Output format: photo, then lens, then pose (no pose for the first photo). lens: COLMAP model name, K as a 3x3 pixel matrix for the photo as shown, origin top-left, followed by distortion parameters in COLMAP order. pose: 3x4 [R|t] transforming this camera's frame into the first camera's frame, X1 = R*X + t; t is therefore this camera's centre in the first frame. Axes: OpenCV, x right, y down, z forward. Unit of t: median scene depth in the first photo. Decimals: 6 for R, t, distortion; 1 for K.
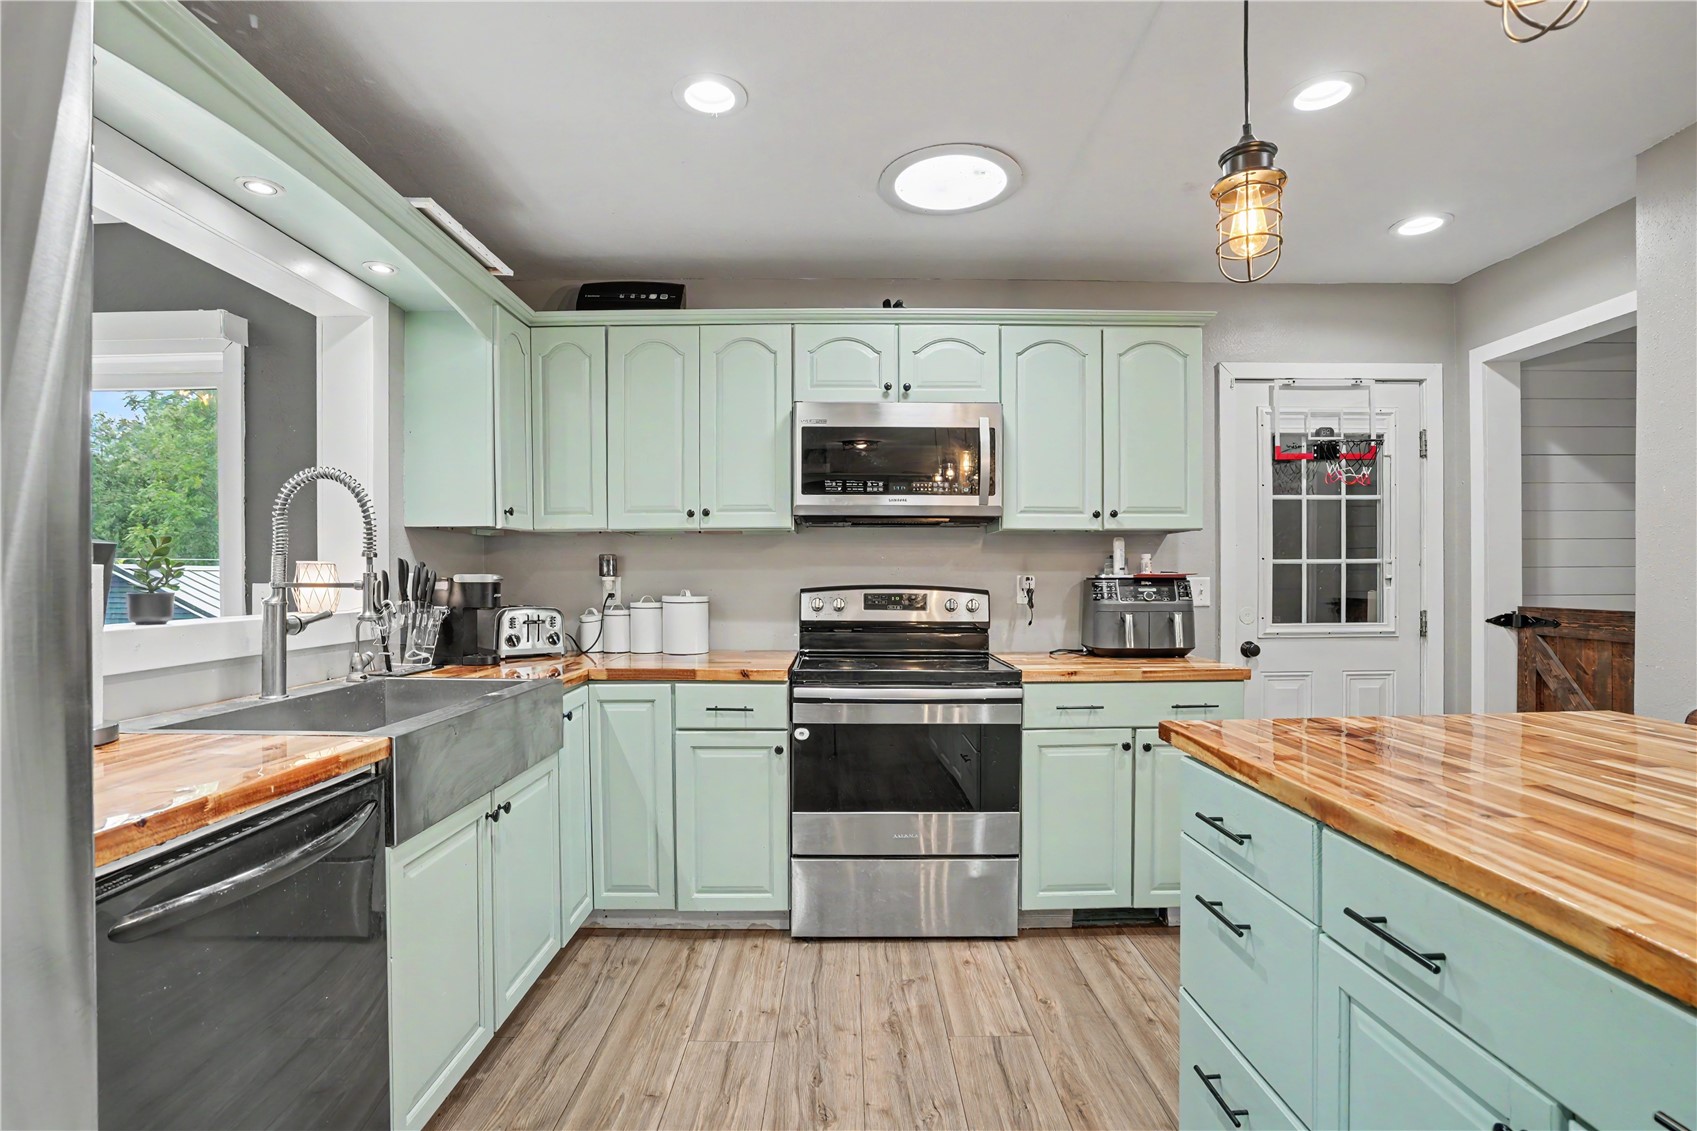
lens RADIAL K [[796.6, 0, 843.6], [0, 796.6, 576.6], [0, 0, 1]] dist [-0.030005, 0.000626]
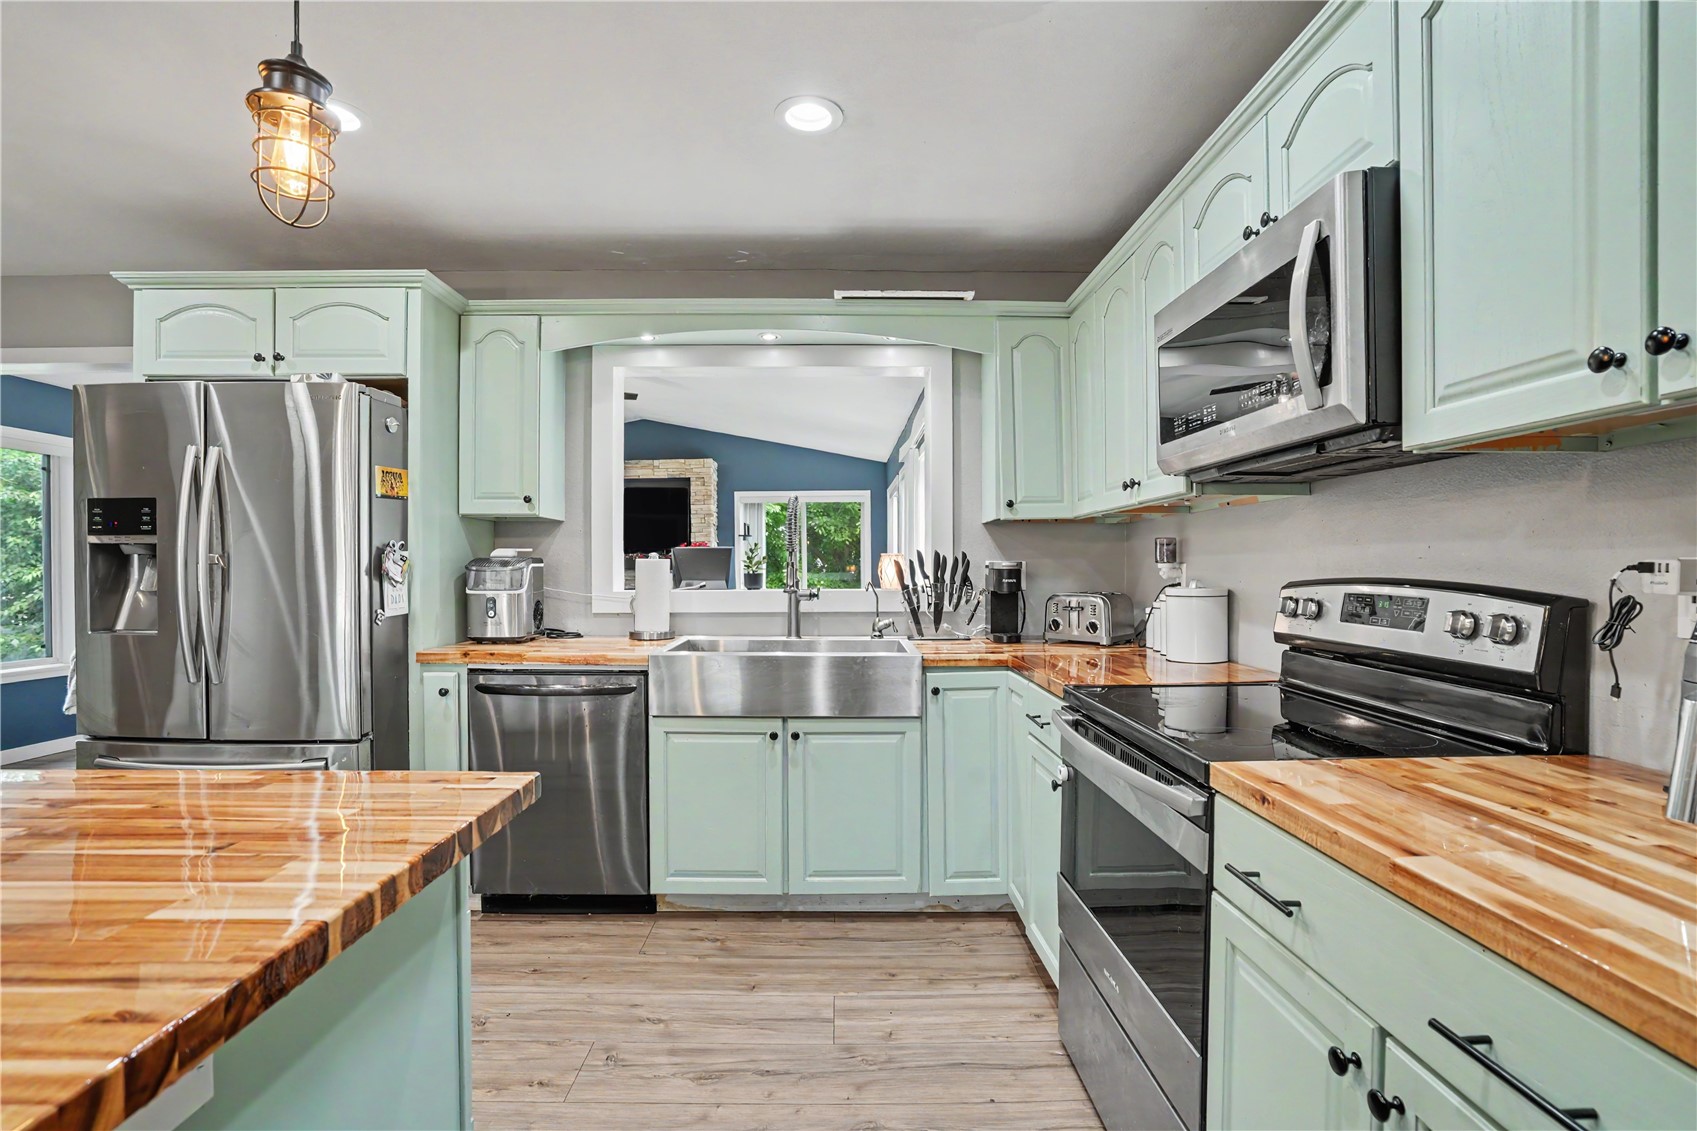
lens RADIAL K [[796.6, 0, 844.8], [0, 796.6, 563.6], [0, 0, 1]] dist [-0.030005, 0.000626]
pose [[0.007014, -0.001442, -0.999974, 0.607262], [0.007827, 0.999968, -0.001387, -0.000589], [0.999945, -0.007817, 0.007025, 0.693490]]
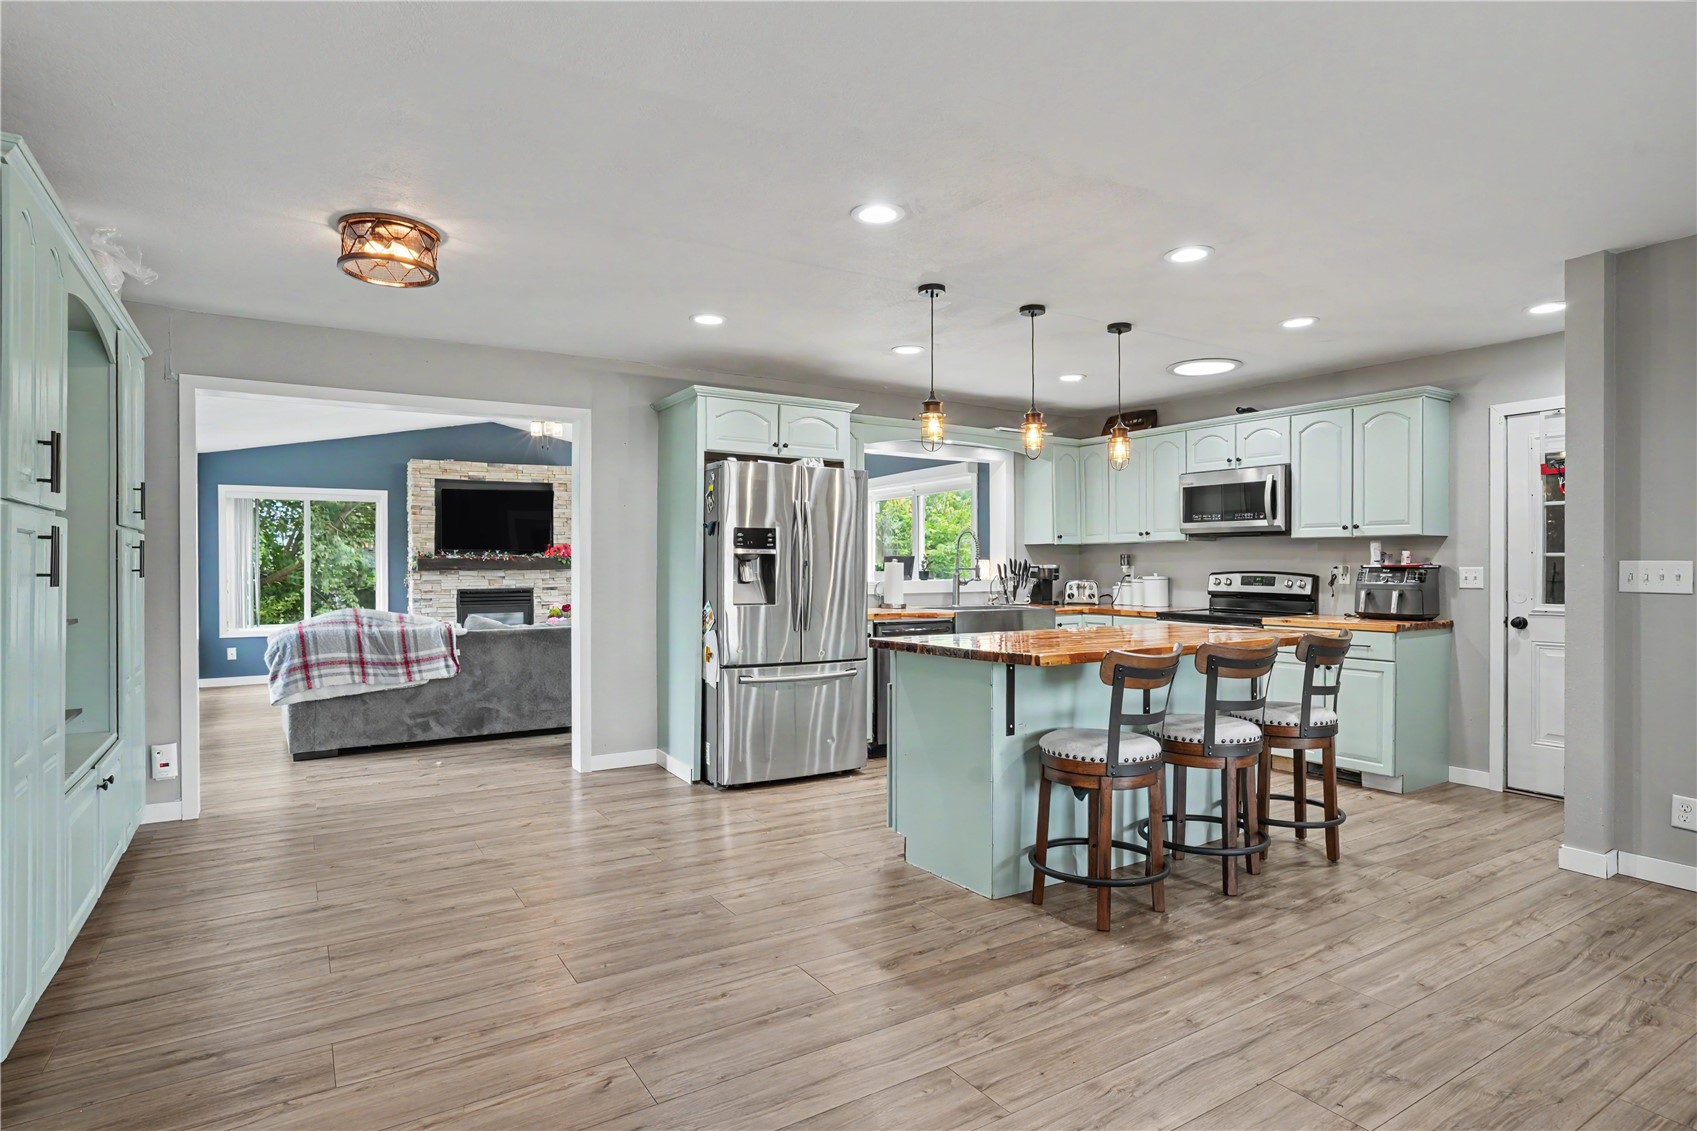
lens RADIAL K [[908.1, 0, 854.6], [0, 908.1, 566.6], [0, 0, 1]] dist [-0.022199, 0.001370]
pose [[0.541880, 0.003117, -0.840450, 1.282698], [0.003640, 0.999975, 0.006055, -0.014158], [0.840448, -0.006340, 0.541856, -0.792096]]
